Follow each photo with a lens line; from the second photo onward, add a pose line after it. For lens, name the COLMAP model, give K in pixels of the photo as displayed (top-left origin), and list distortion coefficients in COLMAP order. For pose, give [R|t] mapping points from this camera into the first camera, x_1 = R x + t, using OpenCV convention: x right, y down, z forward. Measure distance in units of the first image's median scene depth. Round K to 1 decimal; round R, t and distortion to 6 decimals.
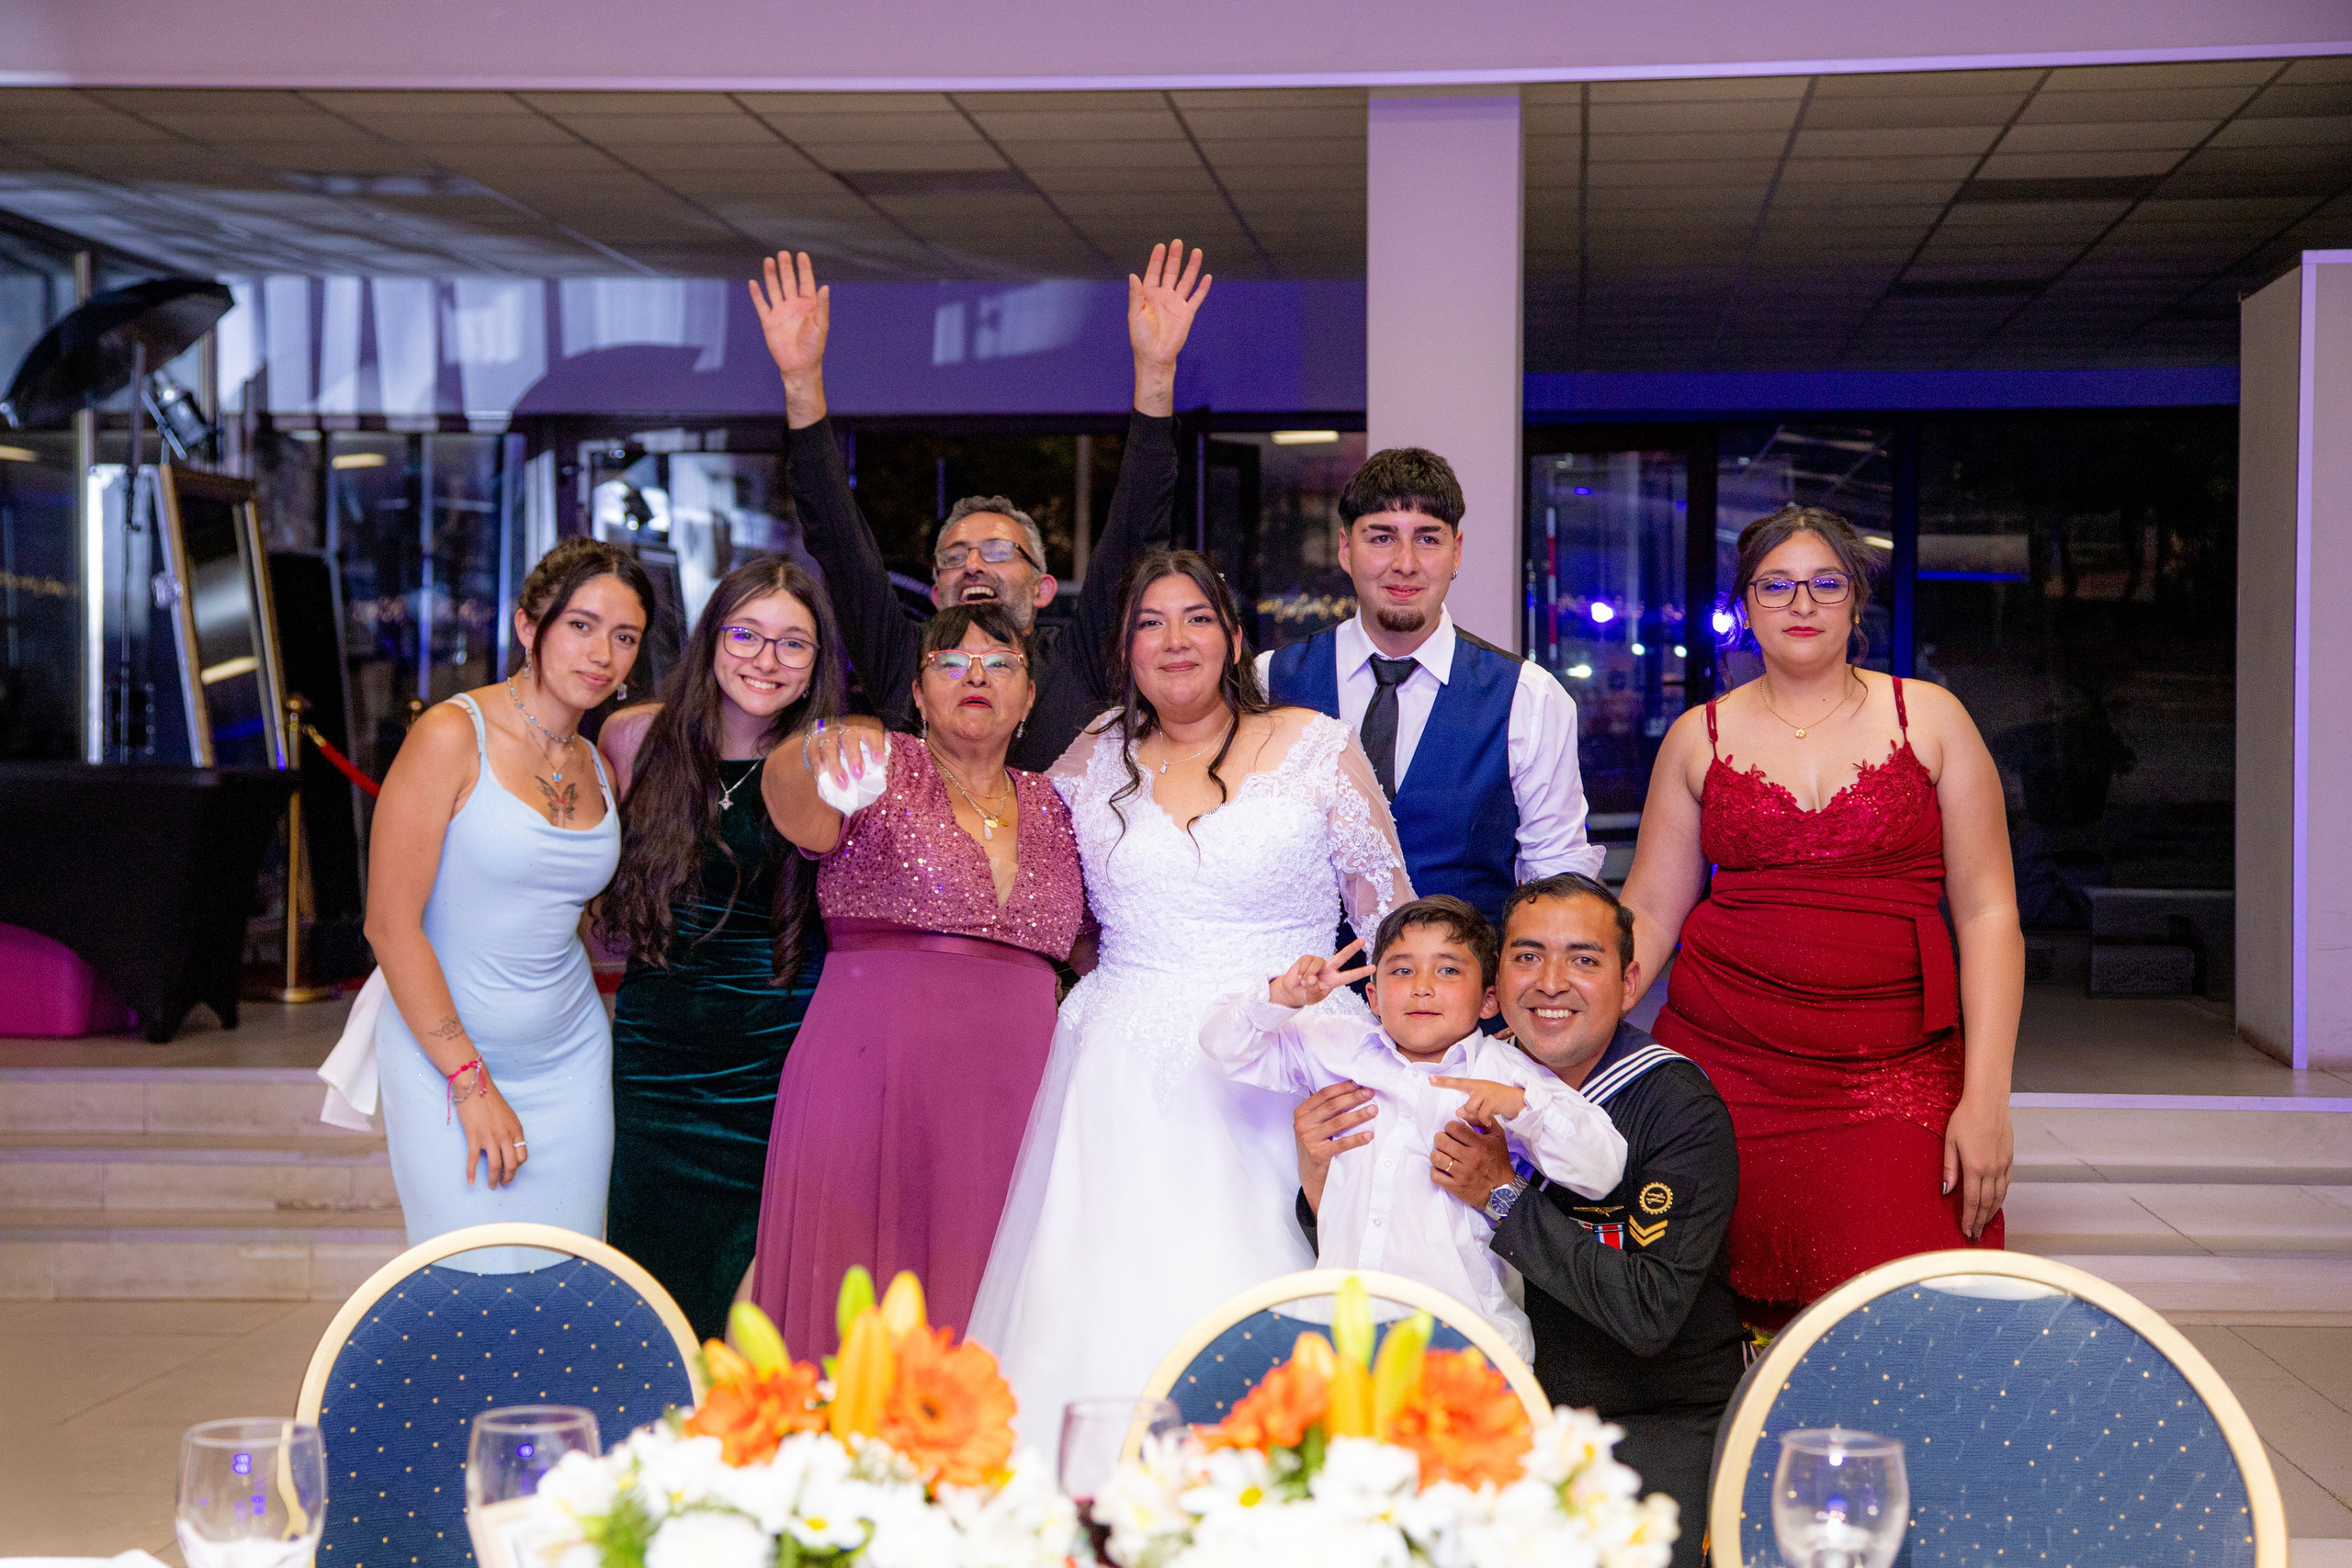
lens RADIAL K [[4322.9, 0, 1190.7], [0, 4322.9, 762.4], [0, 0, 1]] dist [0.475544, 0.000000]
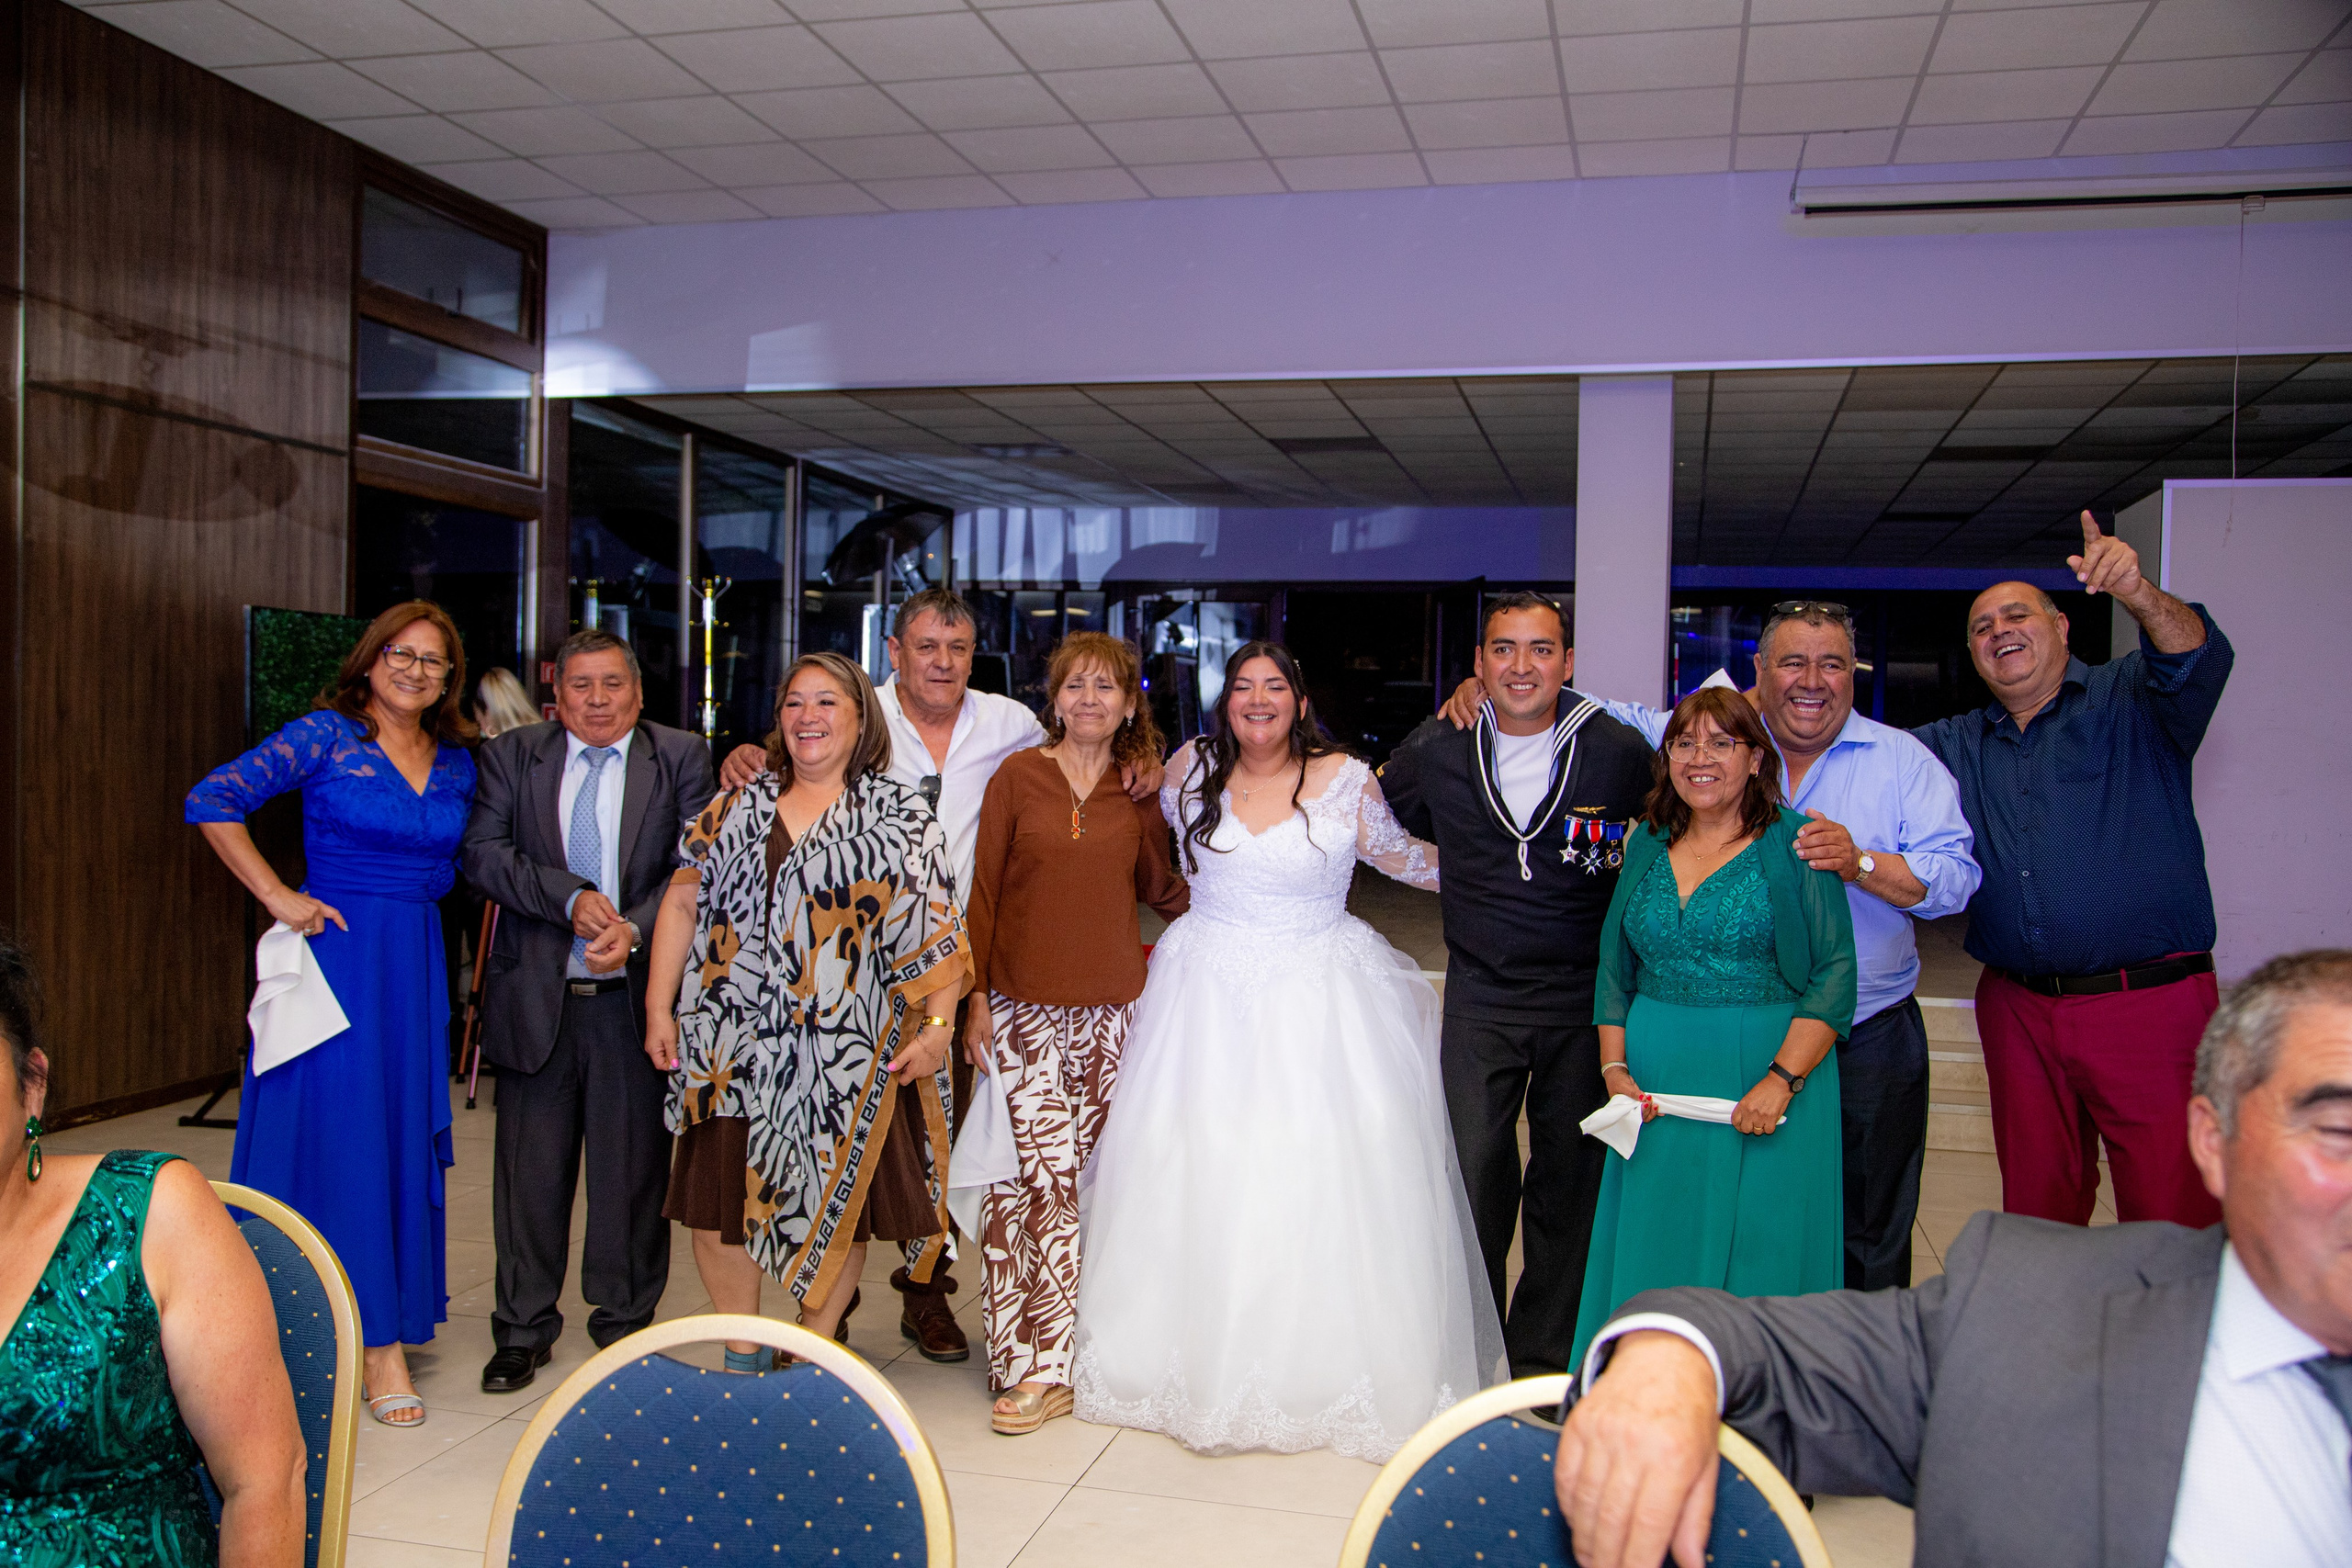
lens RADIAL K [[2002.0, 0, 1183.9], [0, 2002.0, 776.2], [0, 0, 1]] dist [-0.010650, 0.035551]
pose [[0.988164, 0.021859, -0.151833, 0.008582], [-0.021083, 0.999755, 0.006720, -0.003843], [0.151942, -0.003440, 0.988383, 0.177372]]
